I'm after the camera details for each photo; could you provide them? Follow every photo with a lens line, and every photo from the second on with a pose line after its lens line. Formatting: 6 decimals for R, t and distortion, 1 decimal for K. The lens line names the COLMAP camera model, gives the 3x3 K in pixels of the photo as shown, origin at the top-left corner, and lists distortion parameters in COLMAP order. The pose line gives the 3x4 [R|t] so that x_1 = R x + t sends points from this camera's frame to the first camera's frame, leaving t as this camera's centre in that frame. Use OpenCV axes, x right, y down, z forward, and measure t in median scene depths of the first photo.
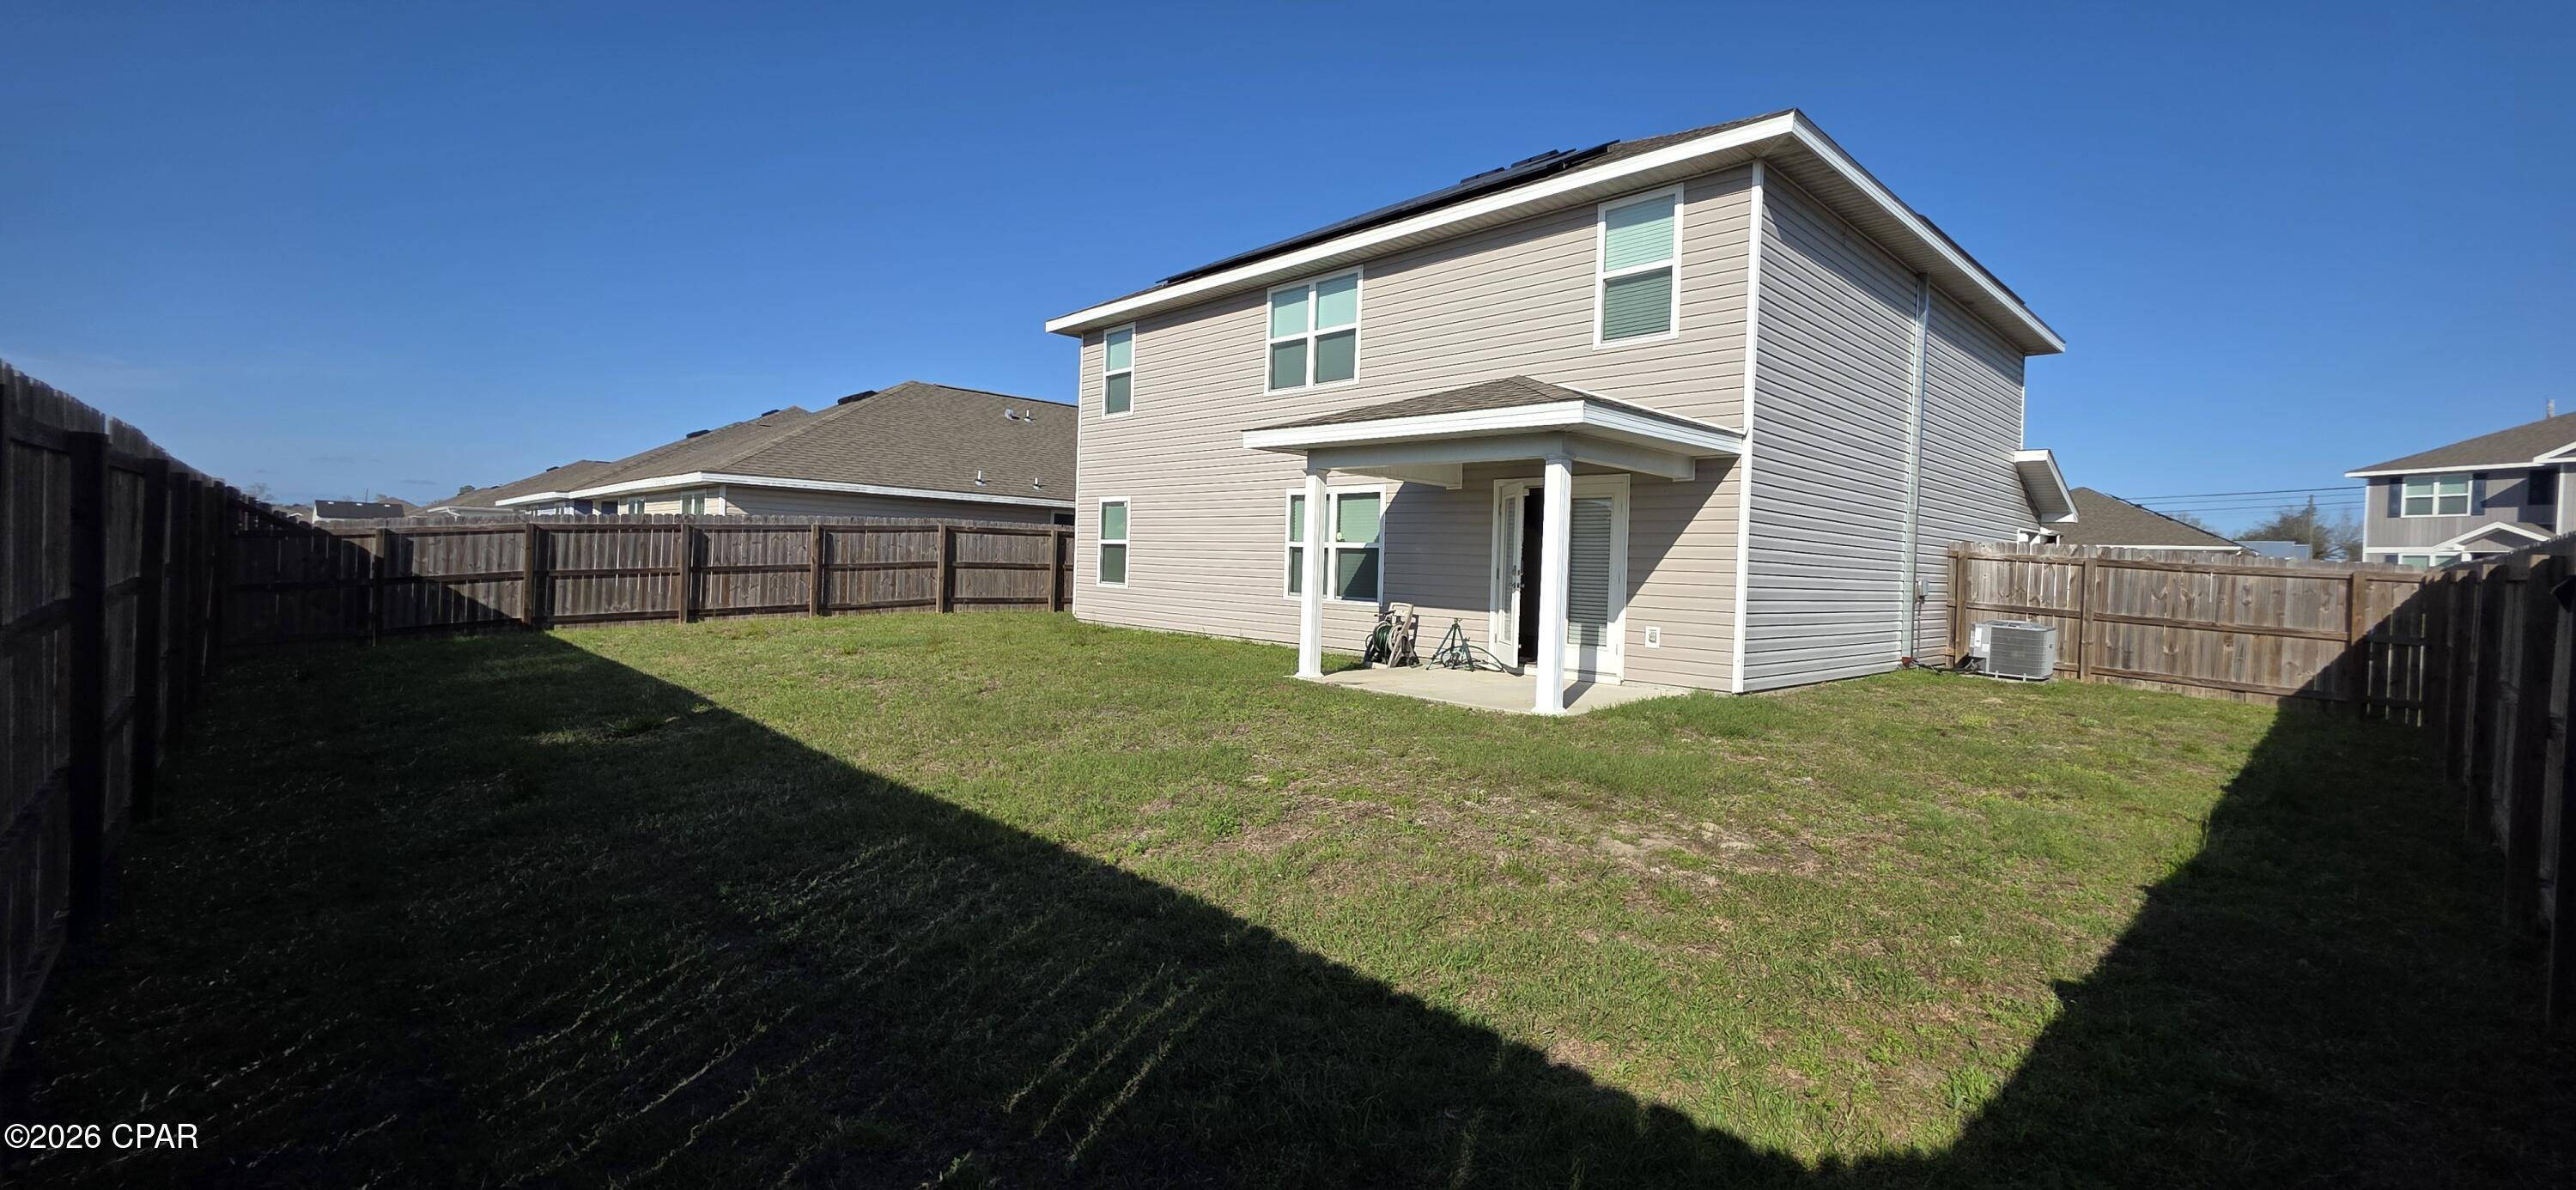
lens RADIAL K [[1021.2, 0, 1279.6], [0, 1021.2, 560.1], [0, 0, 1]] dist [0.035988, -0.000269]
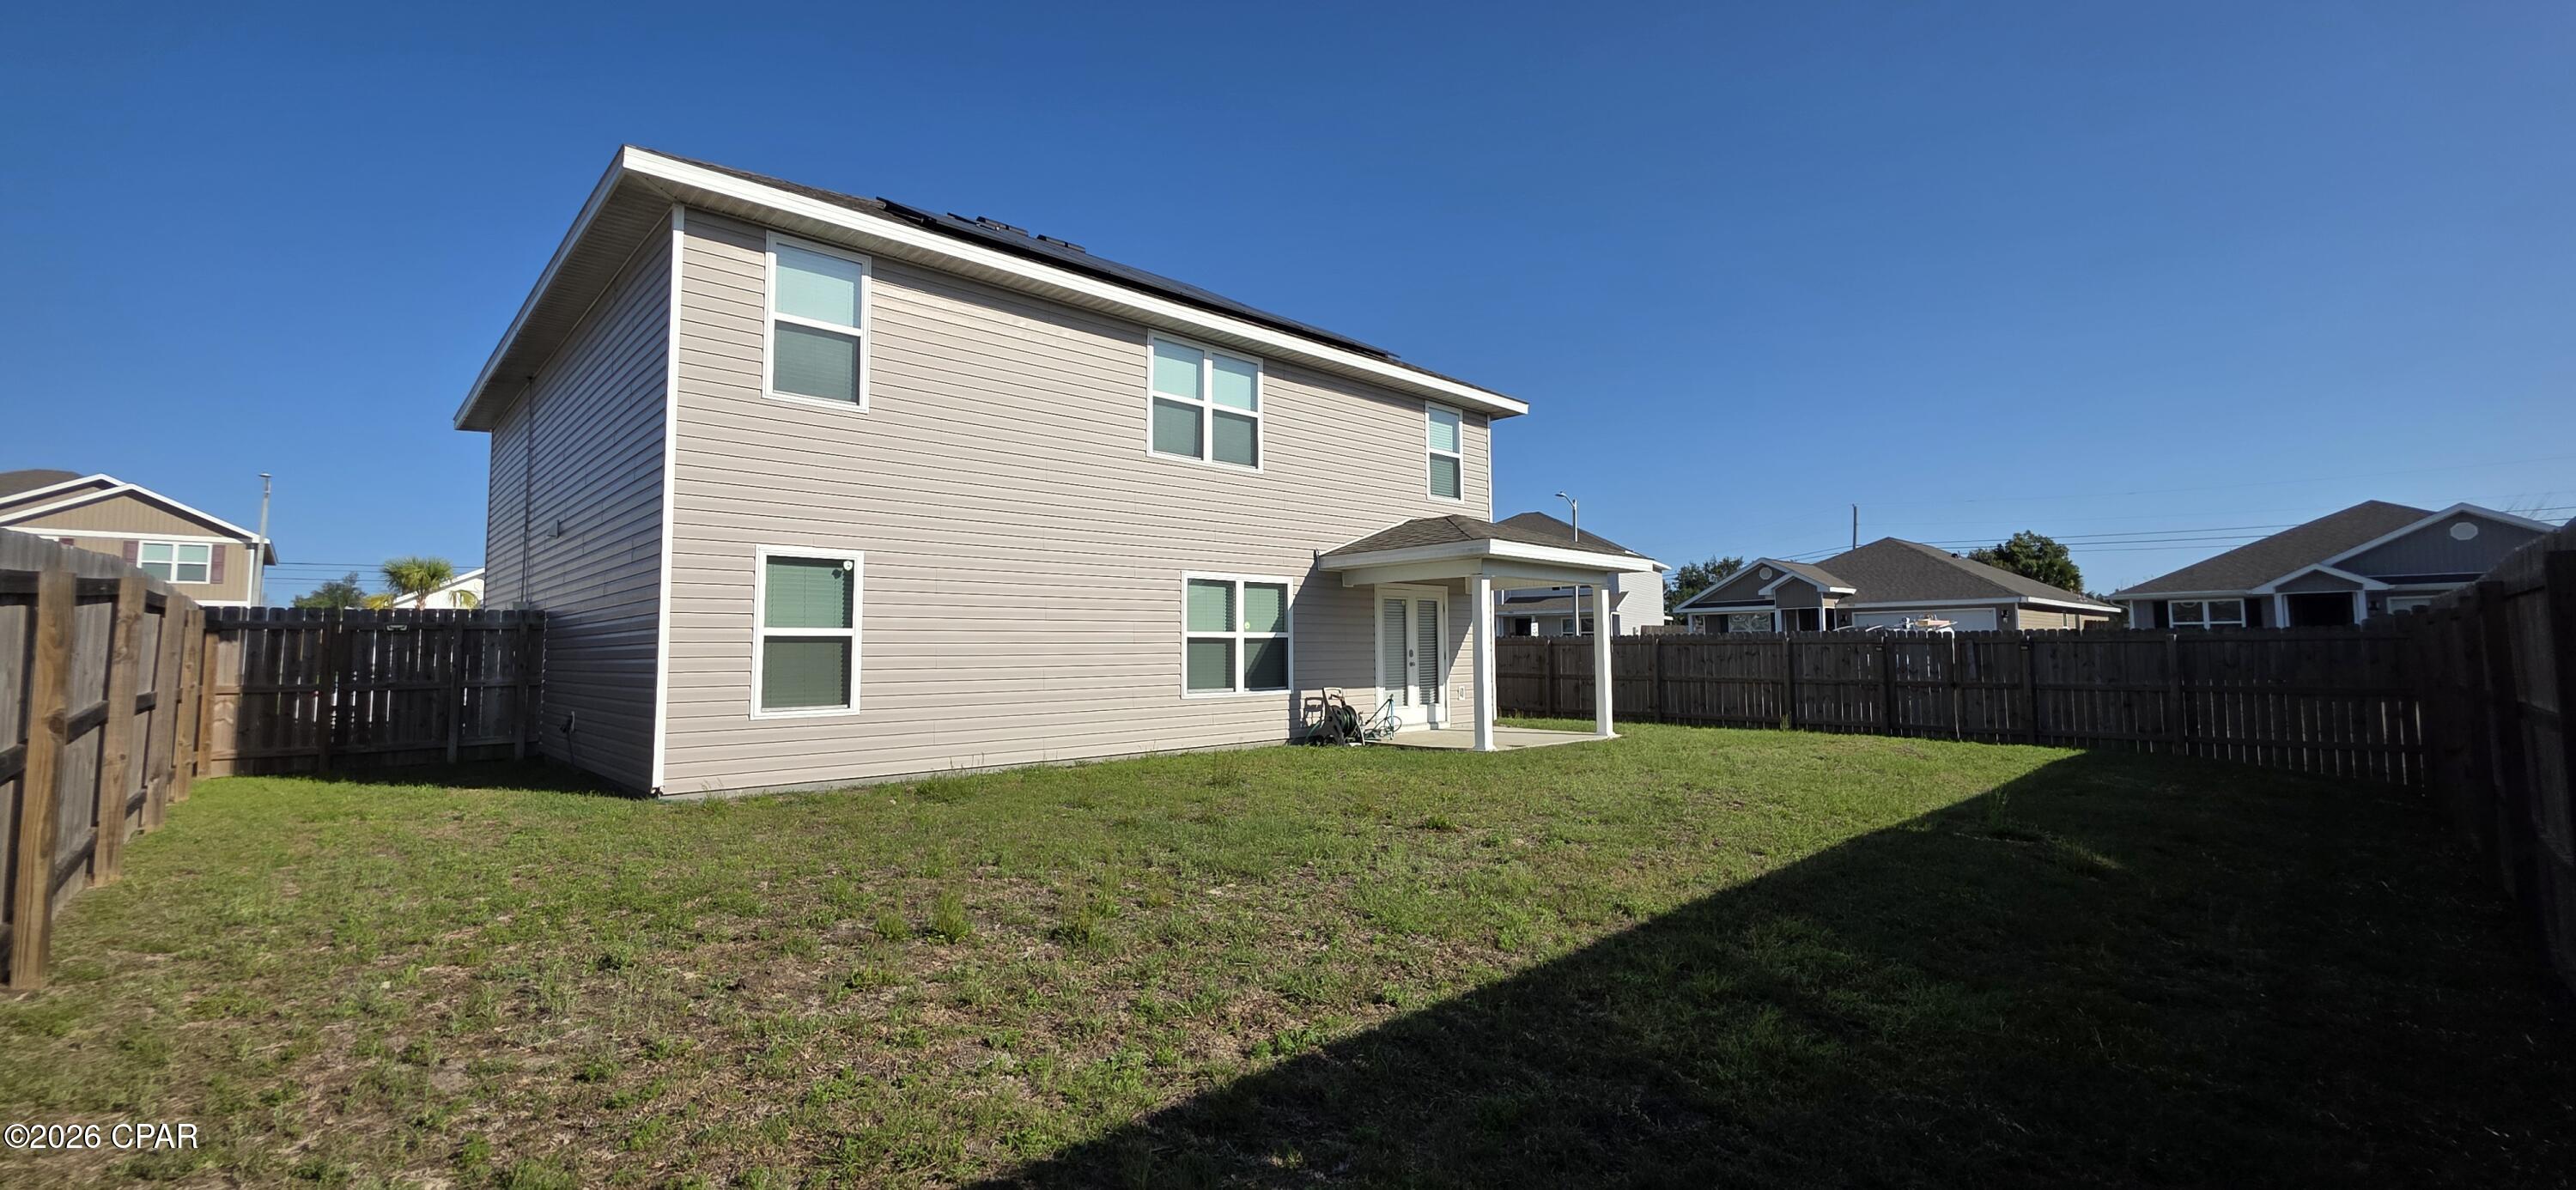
lens RADIAL K [[1028.1, 0, 1301.3], [0, 1028.1, 573.6], [0, 0, 1]] dist [0.000601, -0.000042]
pose [[-0.006228, 0.047174, 0.998867, -0.868782], [0.010749, 0.998832, -0.047106, -0.024699], [-0.999923, 0.010443, -0.006728, 0.908582]]
